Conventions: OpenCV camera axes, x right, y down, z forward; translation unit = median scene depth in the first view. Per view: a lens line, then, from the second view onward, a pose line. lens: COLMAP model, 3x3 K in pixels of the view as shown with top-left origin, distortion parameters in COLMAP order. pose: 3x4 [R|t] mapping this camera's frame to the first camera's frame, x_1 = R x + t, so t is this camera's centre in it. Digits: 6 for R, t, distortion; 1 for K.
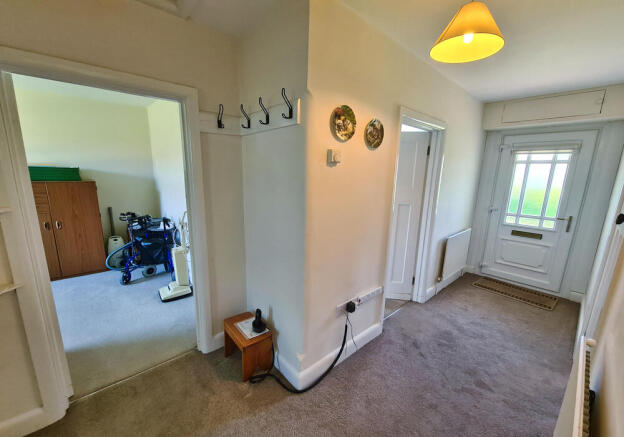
lens RADIAL K [[247.1, 0, 312.5], [0, 247.1, 224.3], [0, 0, 1]] dist [-0.000553, -0.000159]
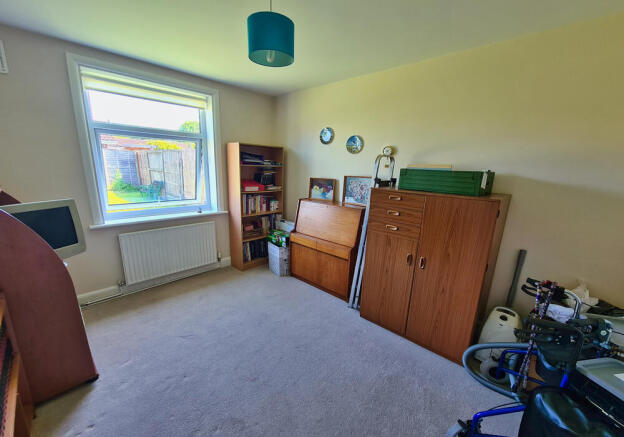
lens RADIAL K [[247.1, 0, 312.5], [0, 247.1, 224.3], [0, 0, 1]] dist [-0.000553, -0.000159]
pose [[0.052831, 0.208271, -0.976643, -0.142159], [-0.233161, 0.953550, 0.190733, -0.045669], [0.971002, 0.217638, 0.098937, 0.204301]]
